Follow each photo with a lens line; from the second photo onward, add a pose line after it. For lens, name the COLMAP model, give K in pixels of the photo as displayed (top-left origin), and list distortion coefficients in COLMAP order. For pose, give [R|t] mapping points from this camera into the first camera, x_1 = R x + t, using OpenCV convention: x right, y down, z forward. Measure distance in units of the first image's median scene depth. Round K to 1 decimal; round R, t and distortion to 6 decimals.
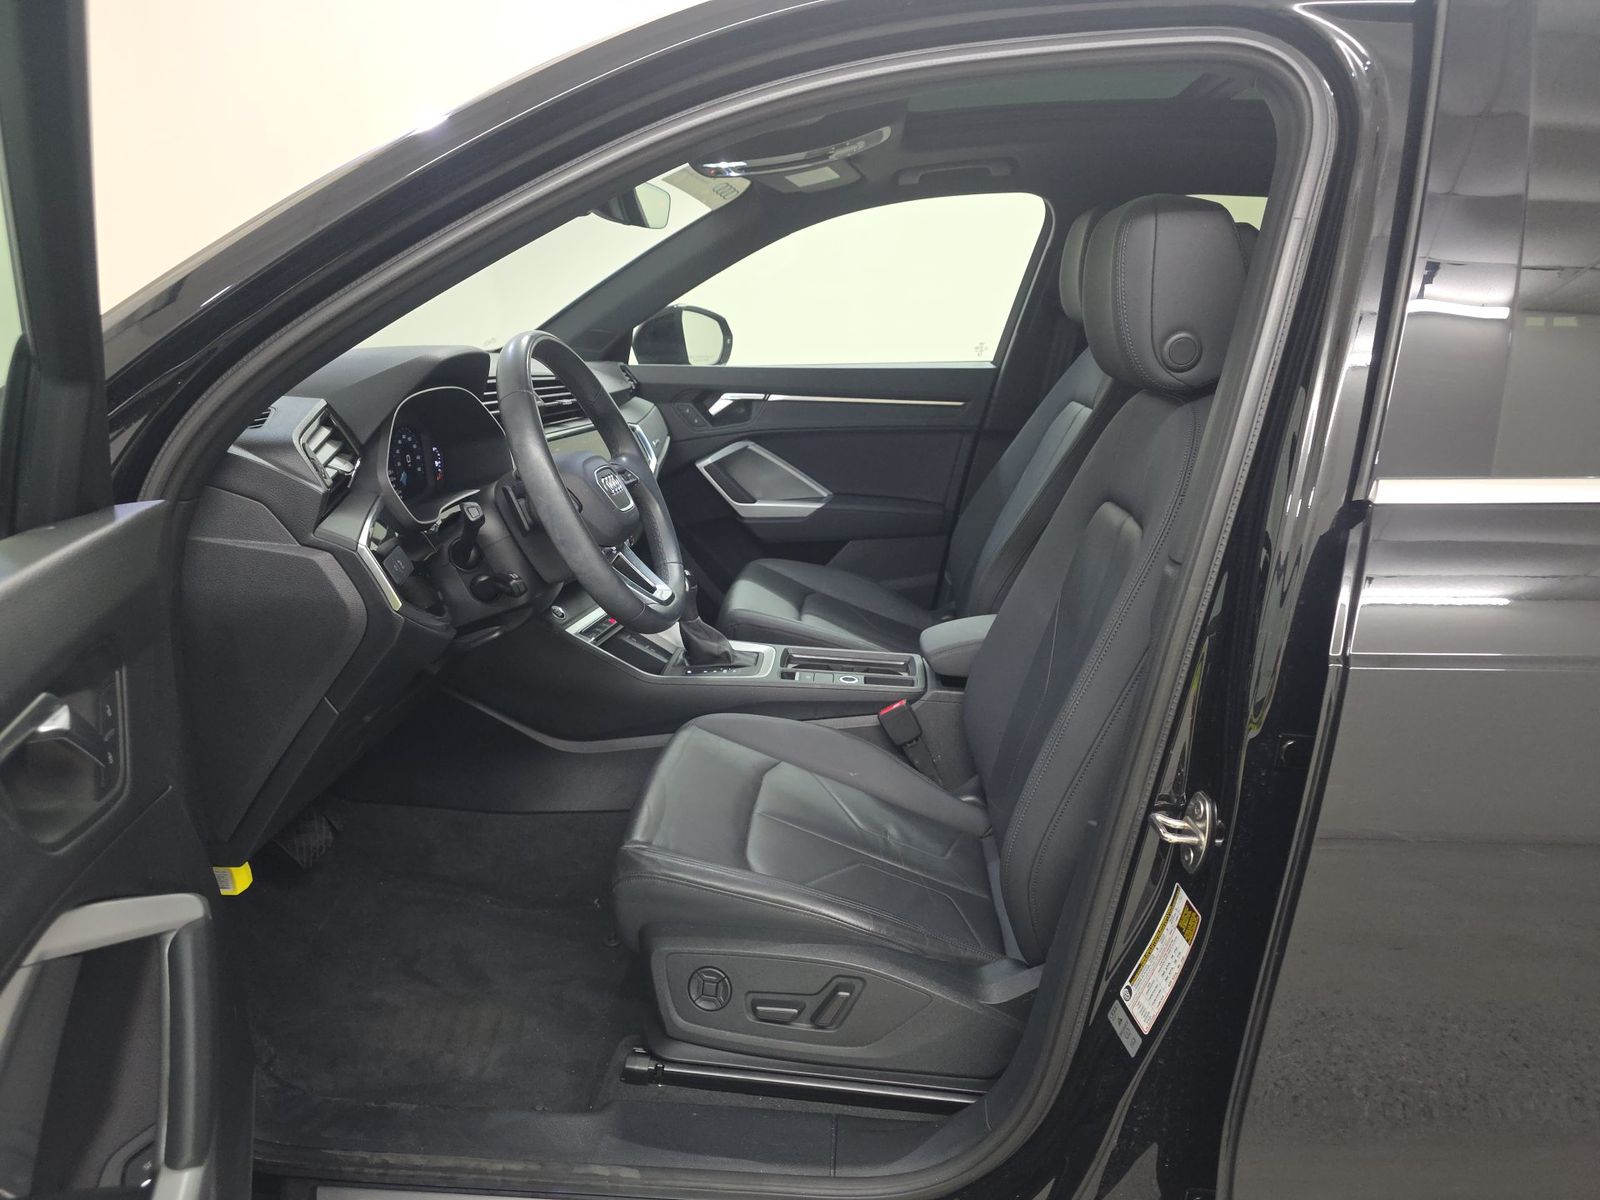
lens RADIAL K [[1069.2, 0, 799.2], [0, 1069.2, 602.8], [0, 0, 1]] dist [0.031995, -0.027025]
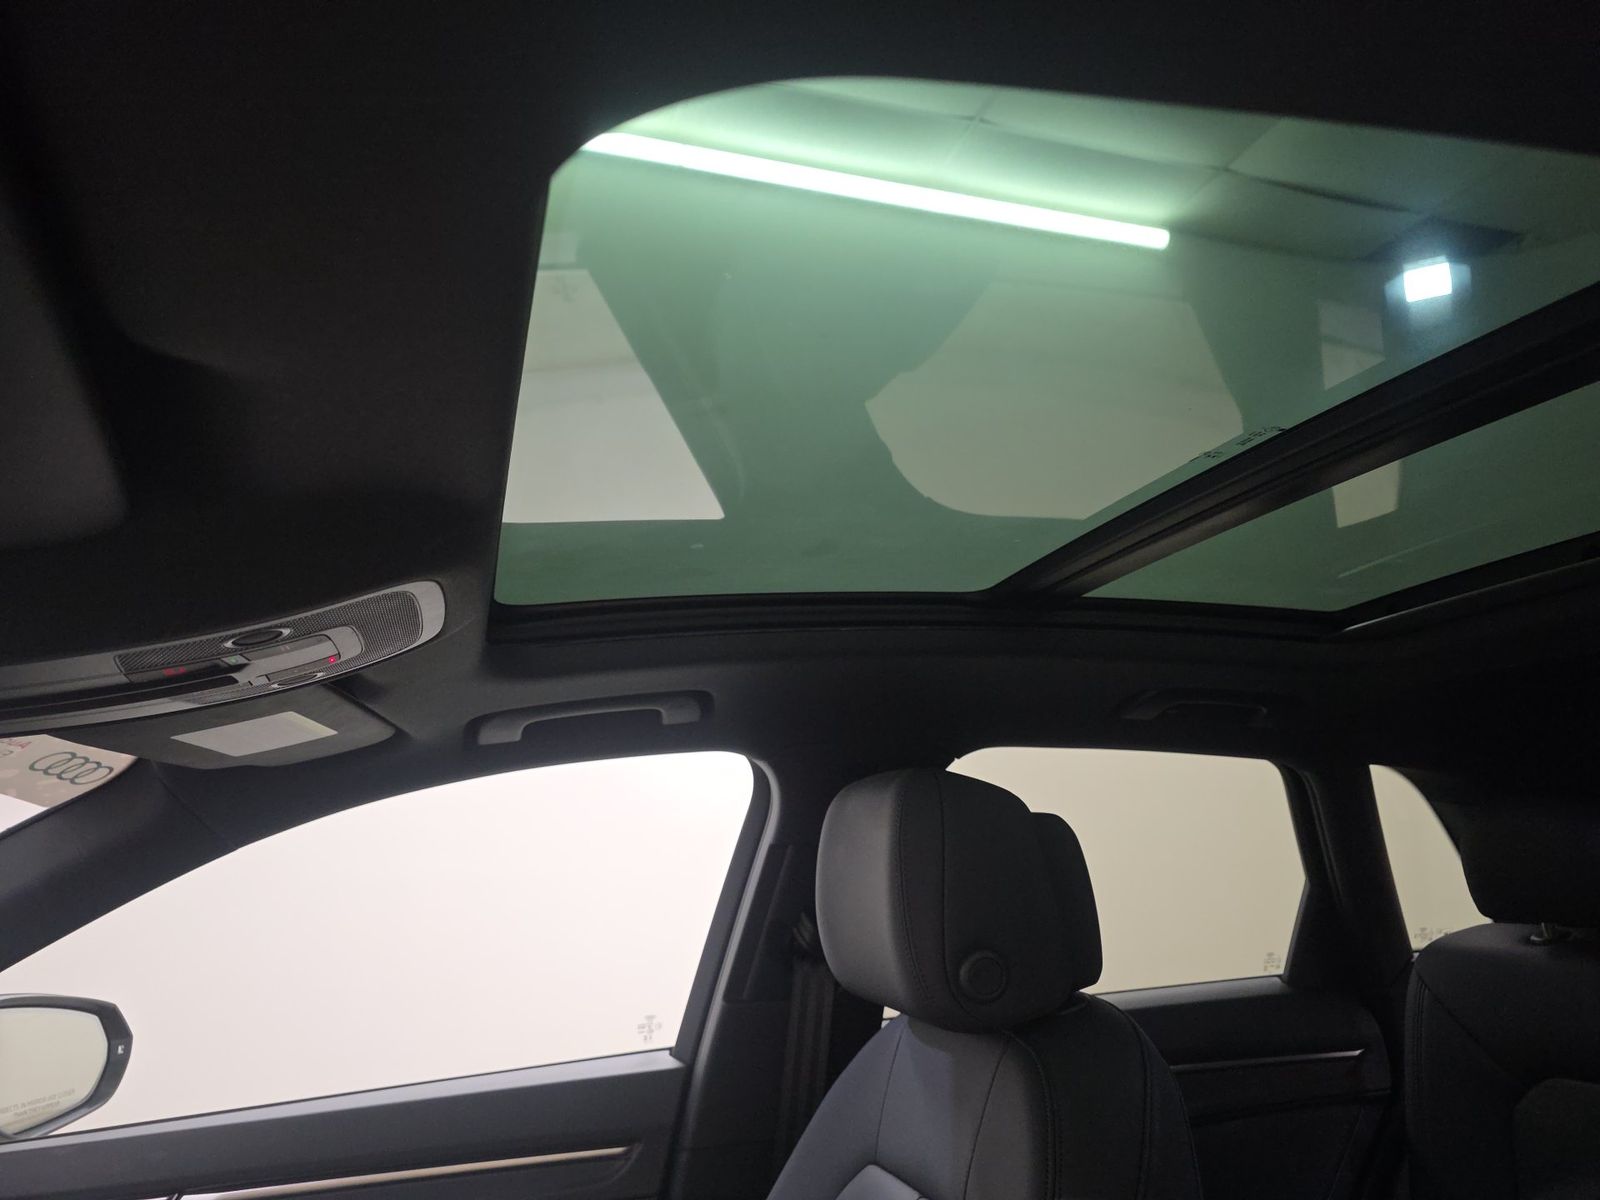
lens RADIAL K [[1069.2, 0, 801.5], [0, 1069.2, 603.2], [0, 0, 1]] dist [0.031995, -0.027025]
pose [[0.931464, 0.021141, 0.363218, 0.049608], [0.150876, 0.885983, -0.438486, -0.206658], [-0.331075, 0.463235, 0.822072, 0.512131]]
